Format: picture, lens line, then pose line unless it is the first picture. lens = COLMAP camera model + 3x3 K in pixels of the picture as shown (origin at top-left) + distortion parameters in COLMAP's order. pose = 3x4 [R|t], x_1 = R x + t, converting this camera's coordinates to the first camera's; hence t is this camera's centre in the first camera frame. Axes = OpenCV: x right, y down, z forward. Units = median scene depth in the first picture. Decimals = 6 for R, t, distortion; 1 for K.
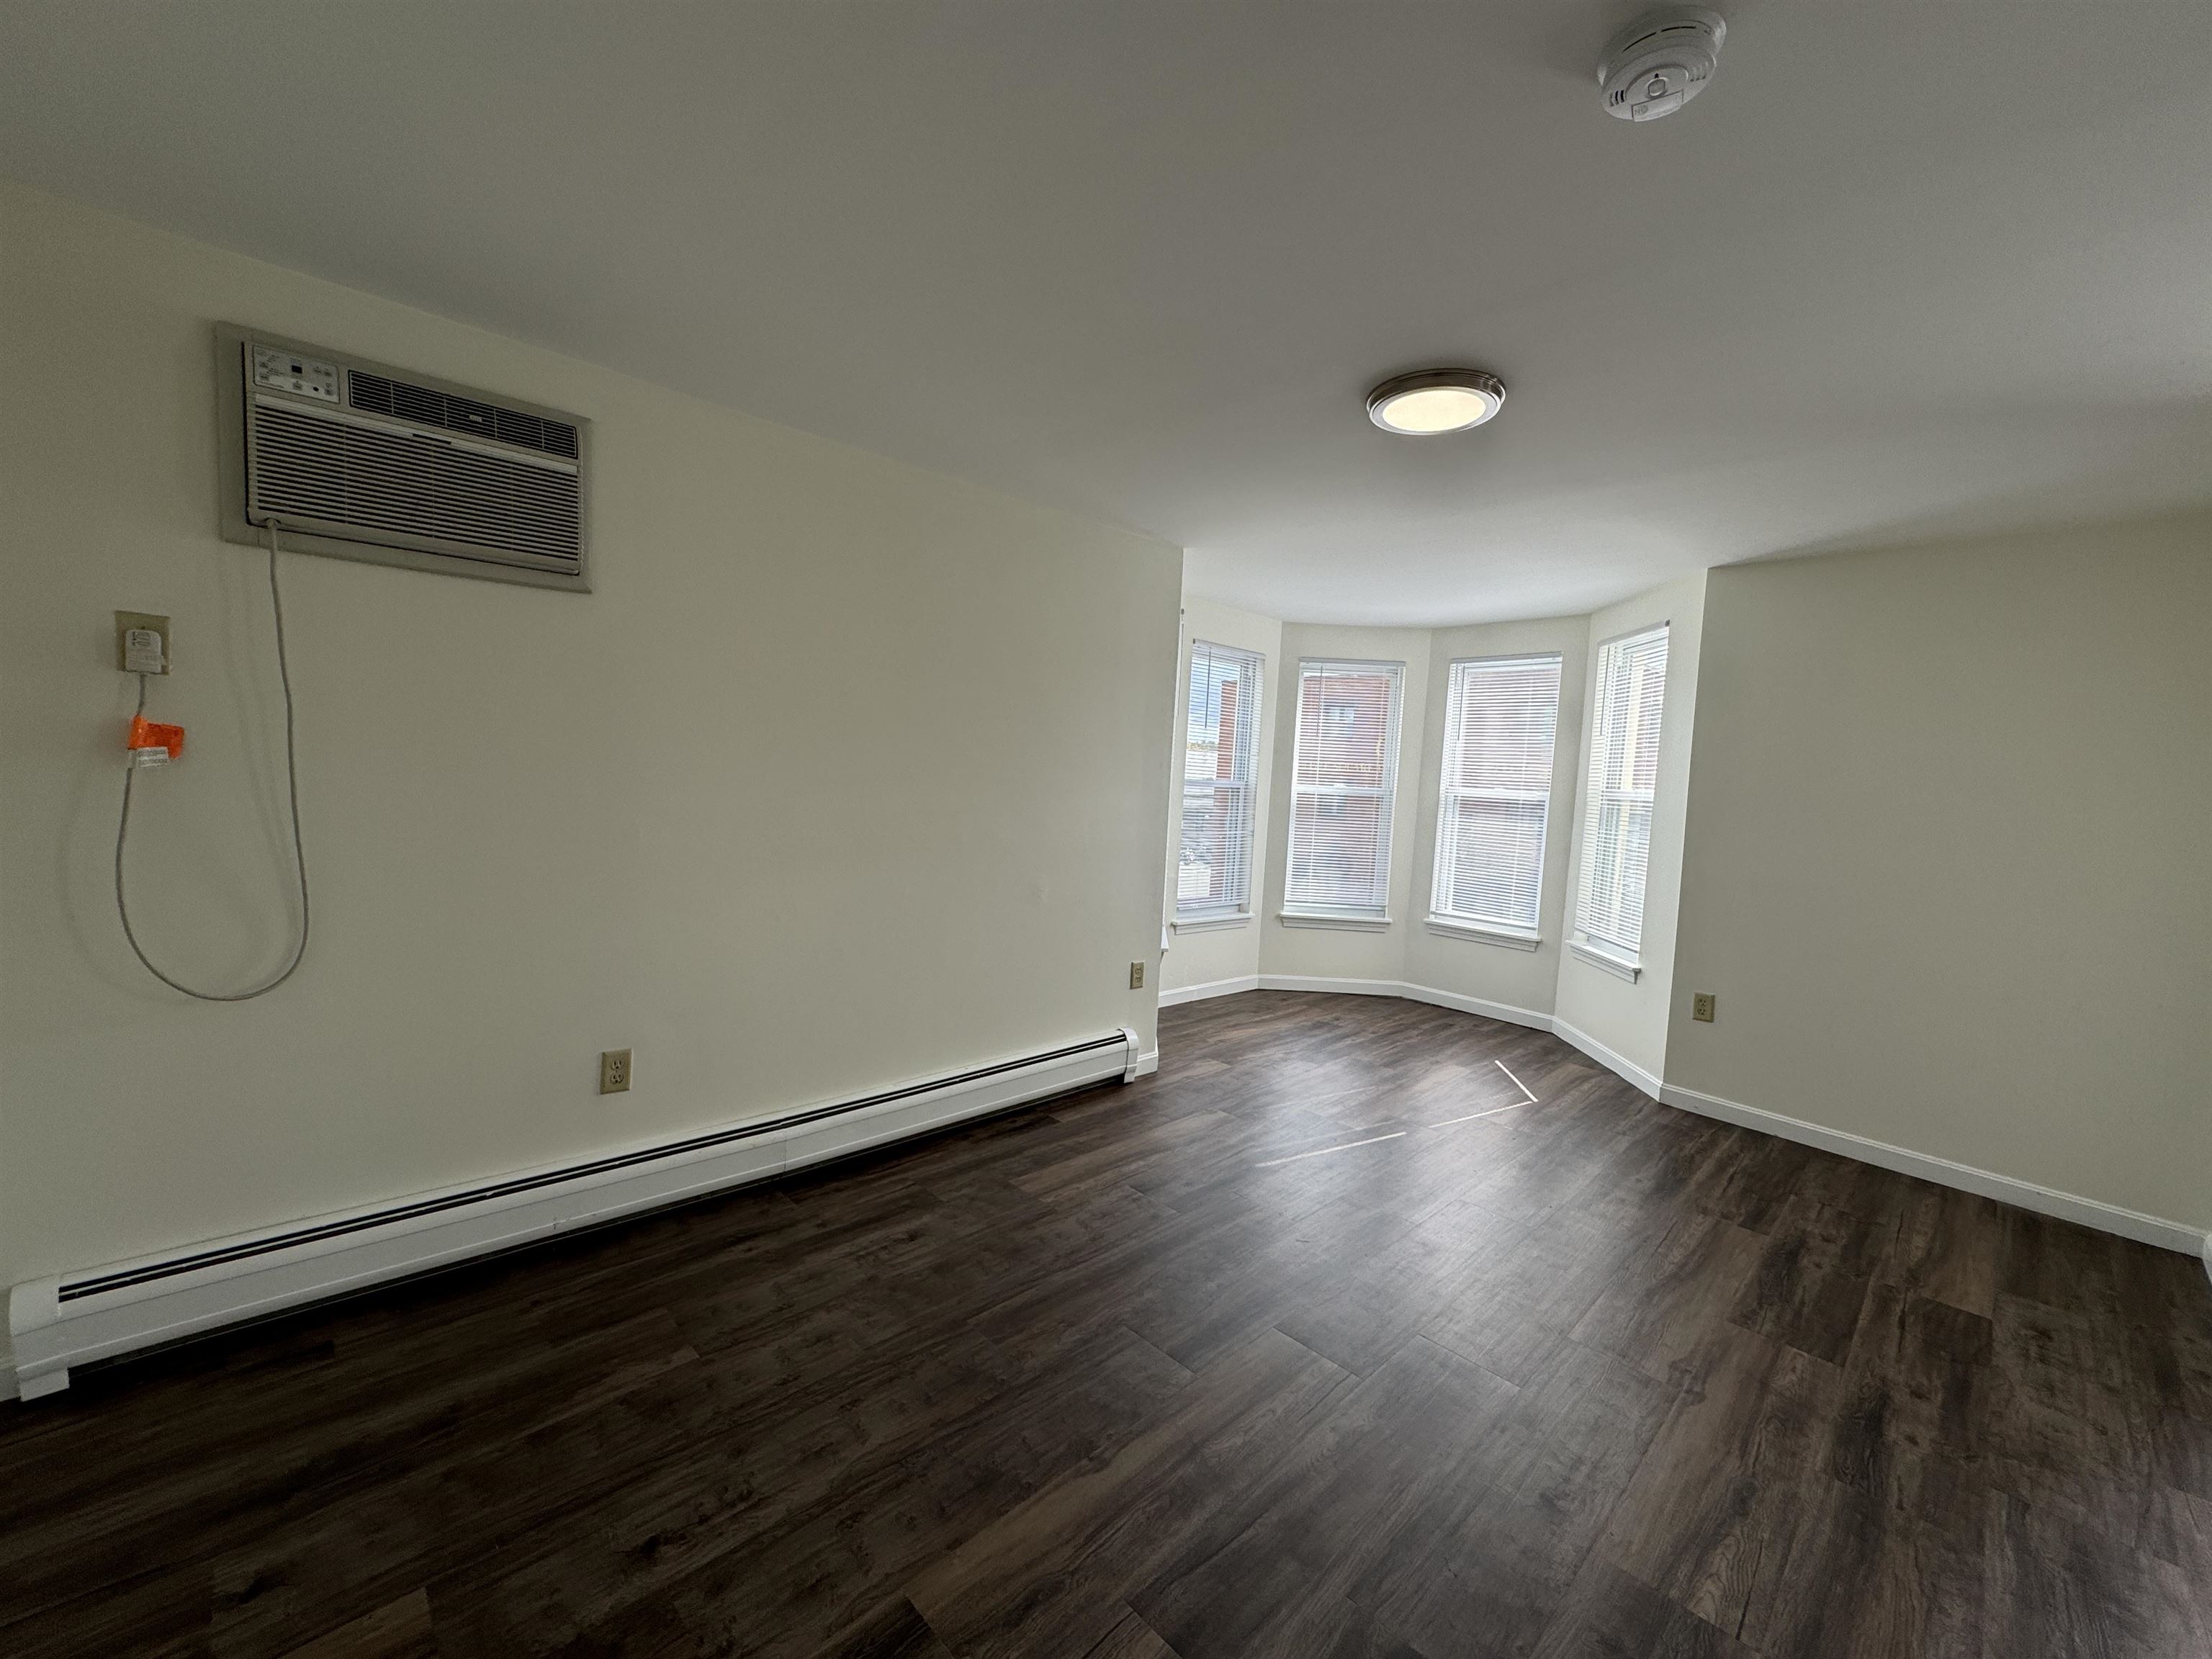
lens RADIAL K [[878.4, 0, 1105.0], [0, 878.4, 831.7], [0, 0, 1]] dist [0.001101, -0.001522]
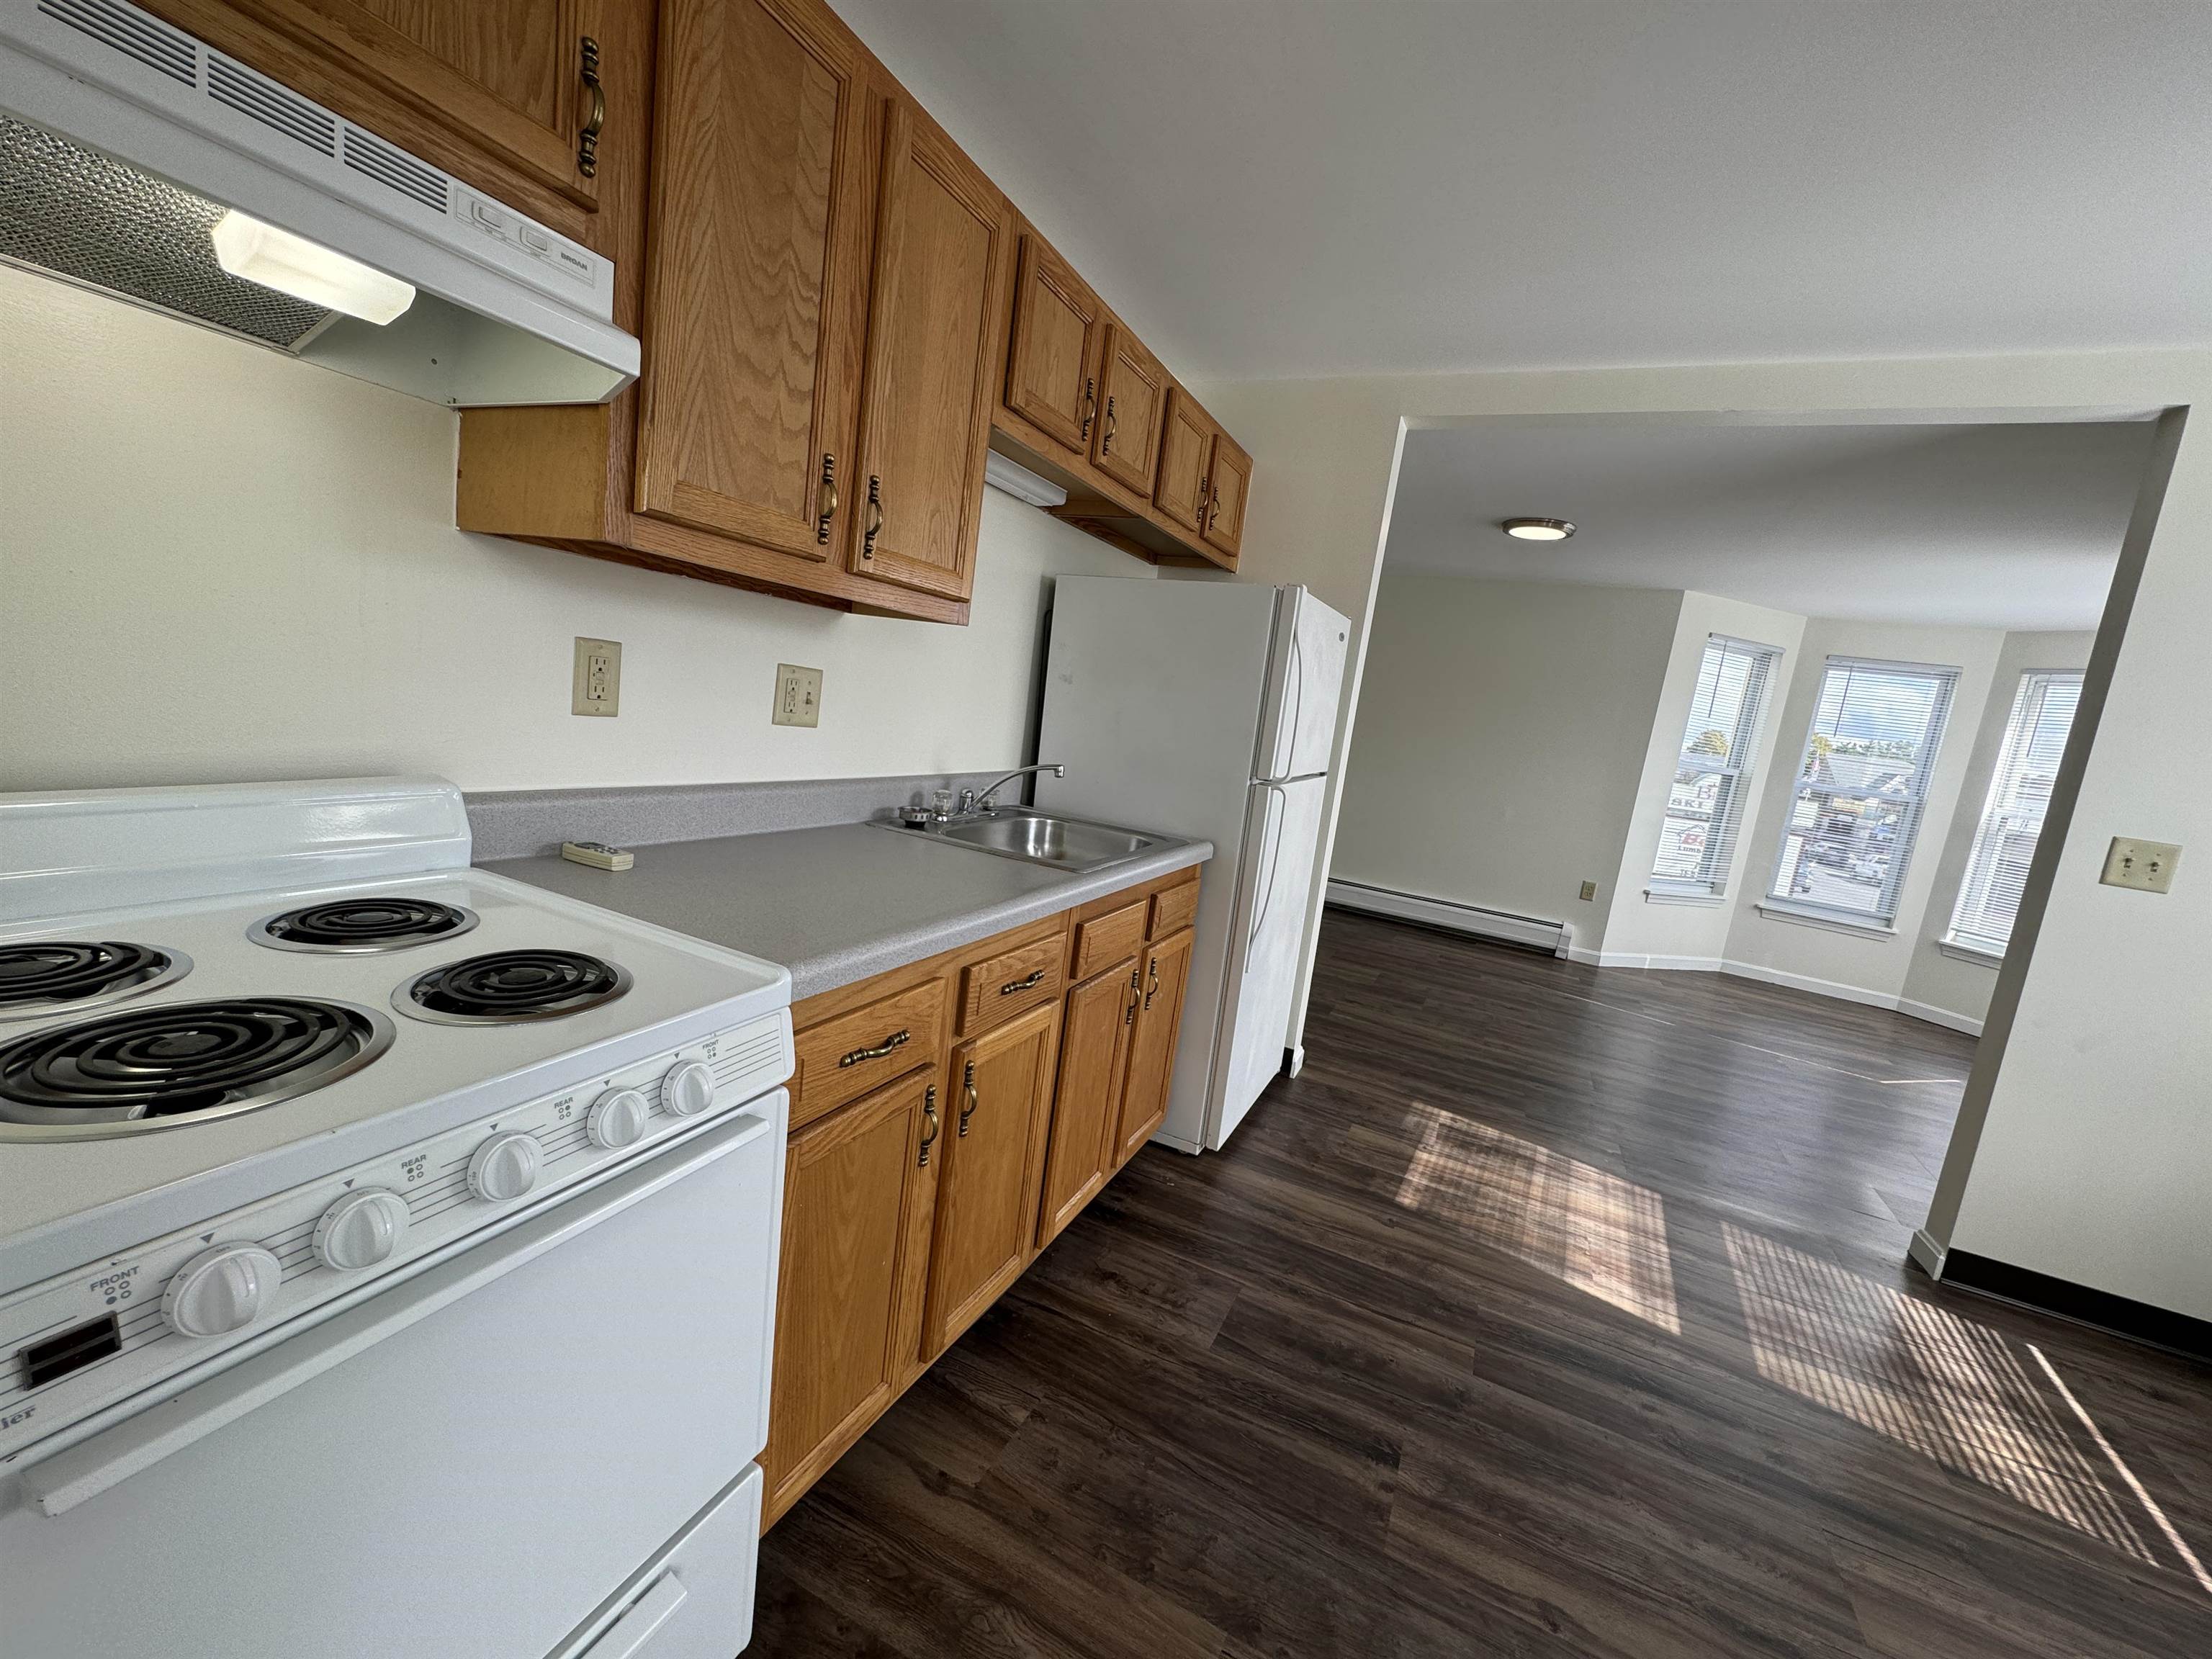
lens RADIAL K [[880.9, 0, 1104.2], [0, 880.9, 831.4], [0, 0, 1]] dist [-0.002997, 0.000136]
pose [[0.348856, 0.135487, -0.927331, 1.116819], [-0.182116, 0.980433, 0.074734, 0.107676], [0.919311, 0.142811, 0.366704, -0.272587]]
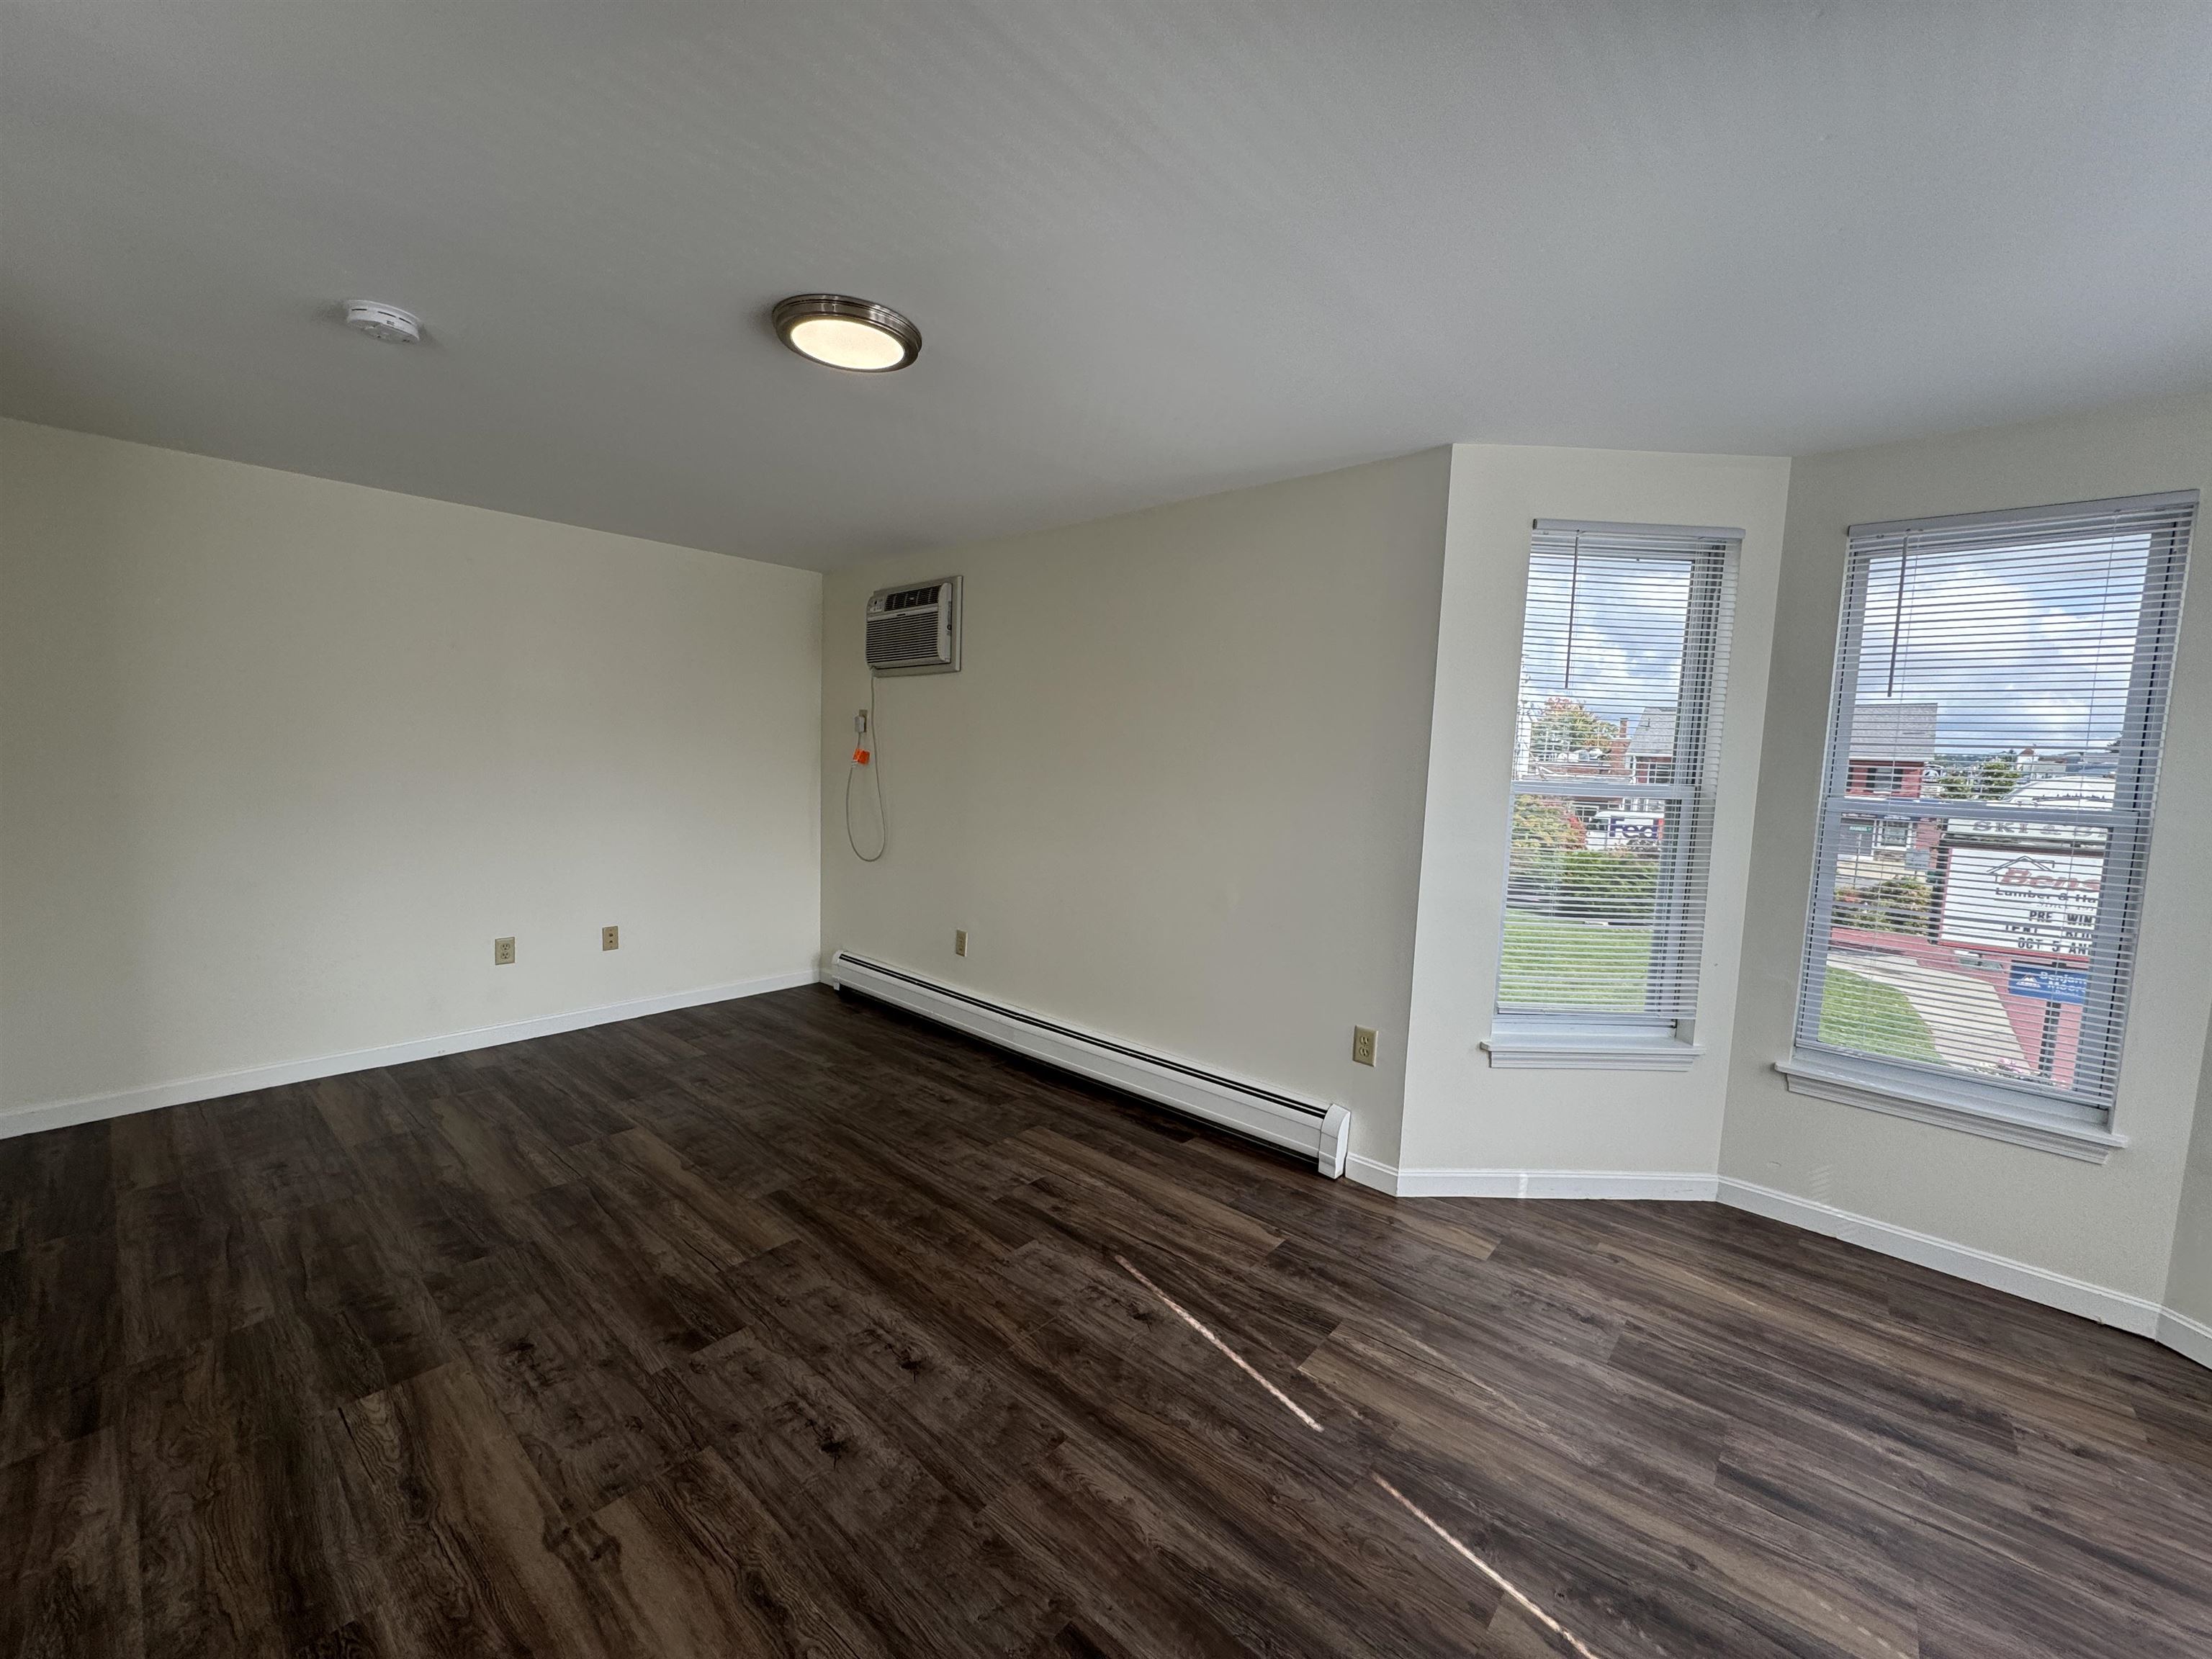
lens RADIAL K [[879.3, 0, 1108.7], [0, 879.3, 834.8], [0, 0, 1]] dist [-0.002347, 0.000100]
pose [[0.089675, 0.044718, -0.994967, 0.774149], [-0.100264, 0.994322, 0.035652, -0.019968], [0.990911, 0.096563, 0.093649, 0.721835]]
